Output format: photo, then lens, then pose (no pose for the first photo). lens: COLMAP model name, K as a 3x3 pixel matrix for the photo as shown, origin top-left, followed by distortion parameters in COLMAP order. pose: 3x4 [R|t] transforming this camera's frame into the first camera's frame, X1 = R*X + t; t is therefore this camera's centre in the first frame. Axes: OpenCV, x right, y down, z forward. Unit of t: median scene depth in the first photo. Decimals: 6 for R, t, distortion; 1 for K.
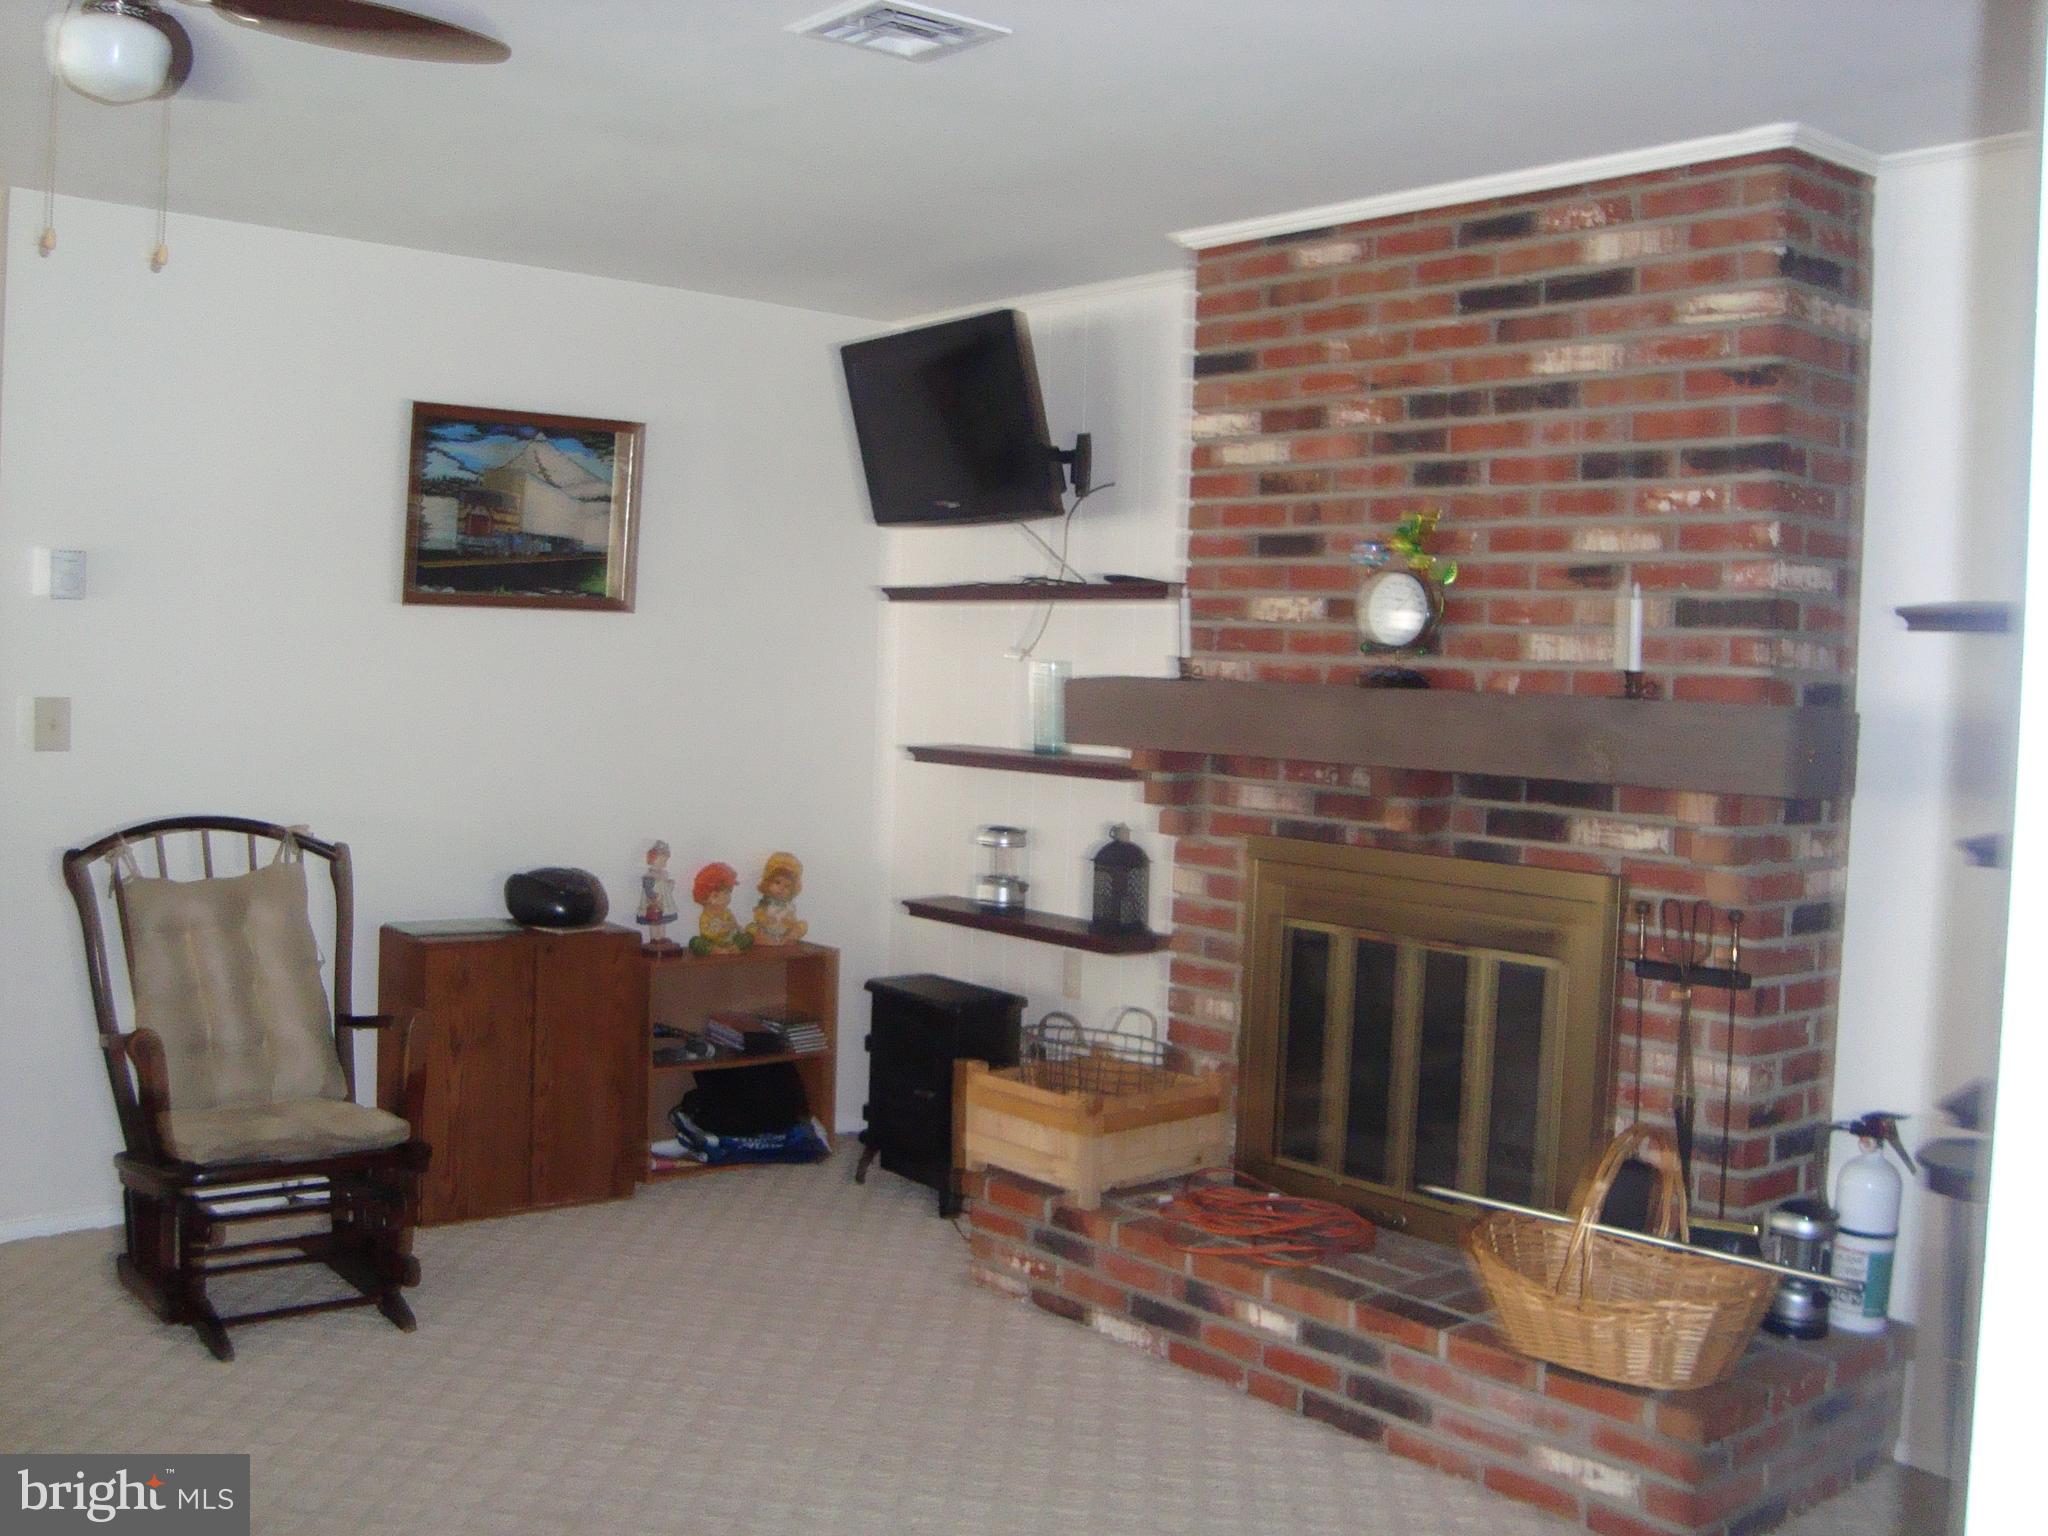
lens RADIAL K [[2045.2, 0, 1019.2], [0, 2045.2, 757.5], [0, 0, 1]] dist [-0.212570, 0.252927]
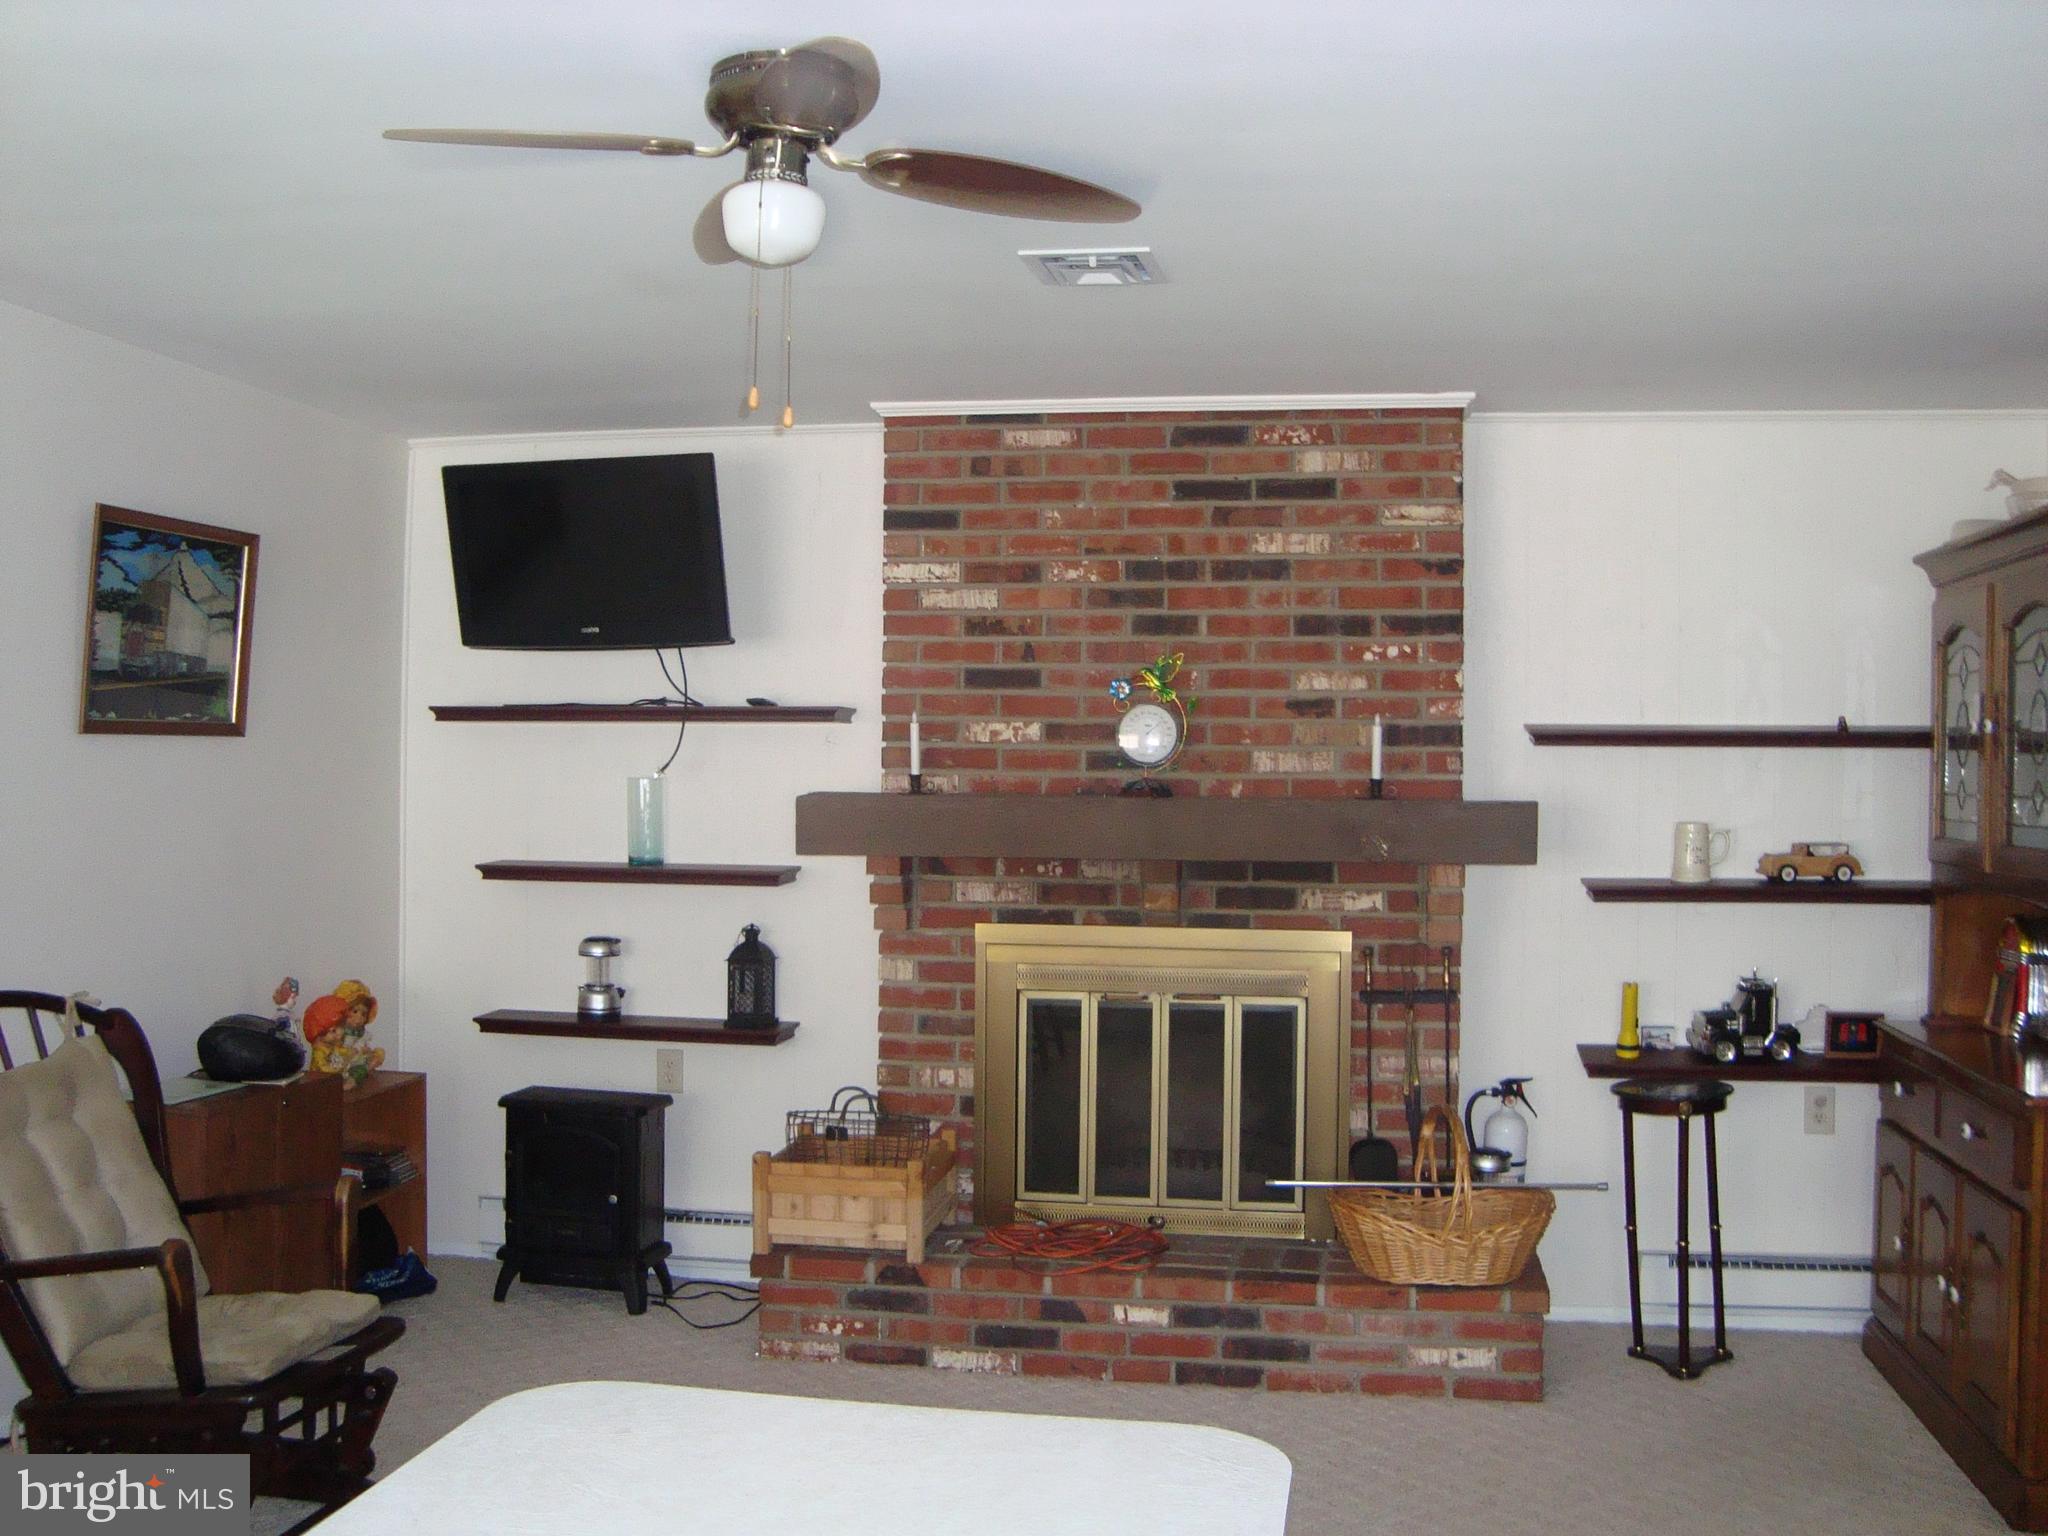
lens RADIAL K [[2045.2, 0, 1019.2], [0, 2045.2, 757.5], [0, 0, 1]] dist [-0.212570, 0.252927]
pose [[0.760683, -0.021496, 0.648767, -0.688387], [0.045872, 0.998733, -0.020694, -0.035618], [-0.647500, 0.045502, 0.760705, 0.092789]]
